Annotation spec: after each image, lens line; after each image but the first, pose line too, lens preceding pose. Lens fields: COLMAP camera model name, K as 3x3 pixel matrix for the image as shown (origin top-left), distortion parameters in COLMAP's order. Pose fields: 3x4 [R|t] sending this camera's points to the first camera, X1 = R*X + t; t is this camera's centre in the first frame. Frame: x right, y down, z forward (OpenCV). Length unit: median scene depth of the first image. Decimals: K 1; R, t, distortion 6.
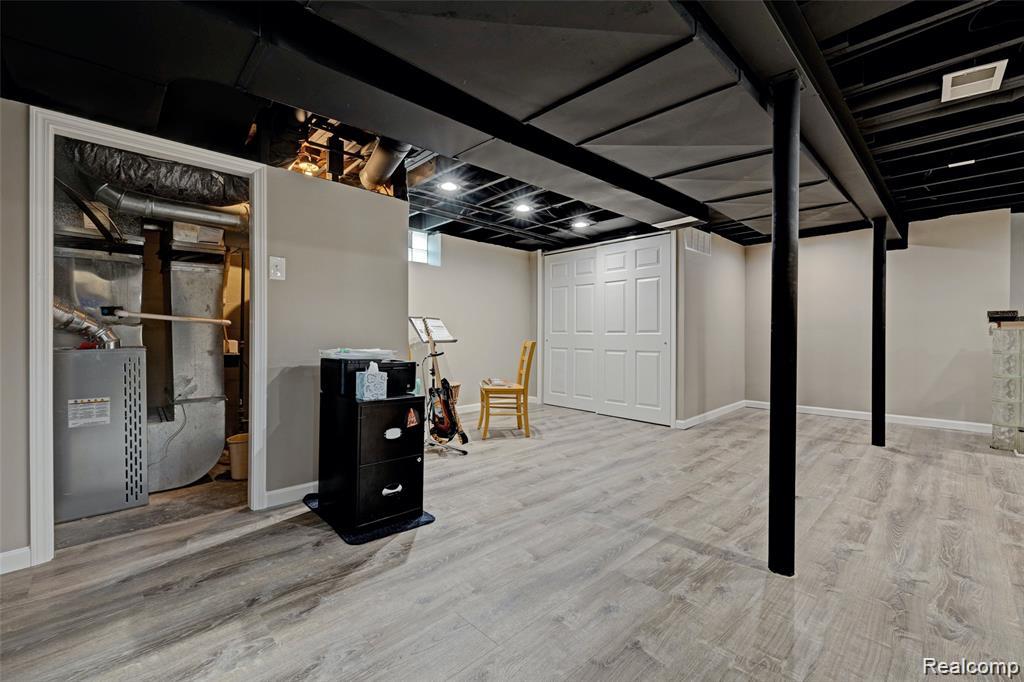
lens RADIAL K [[434.3, 0, 506.3], [0, 434.3, 338.9], [0, 0, 1]] dist [-0.001469, -0.000285]
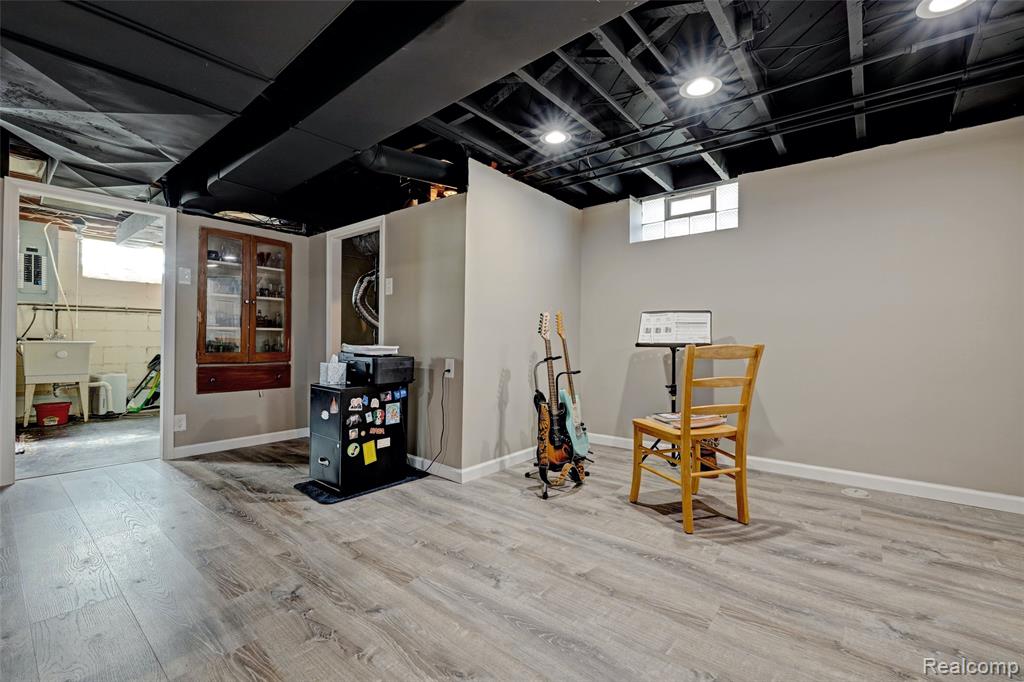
lens RADIAL K [[434.3, 0, 506.5], [0, 434.3, 344.4], [0, 0, 1]] dist [-0.001469, -0.000285]
pose [[0.100808, -0.005700, -0.994890, 0.778245], [-0.005873, 0.999963, -0.006324, 0.018277], [0.994889, 0.006480, 0.100771, 1.083907]]
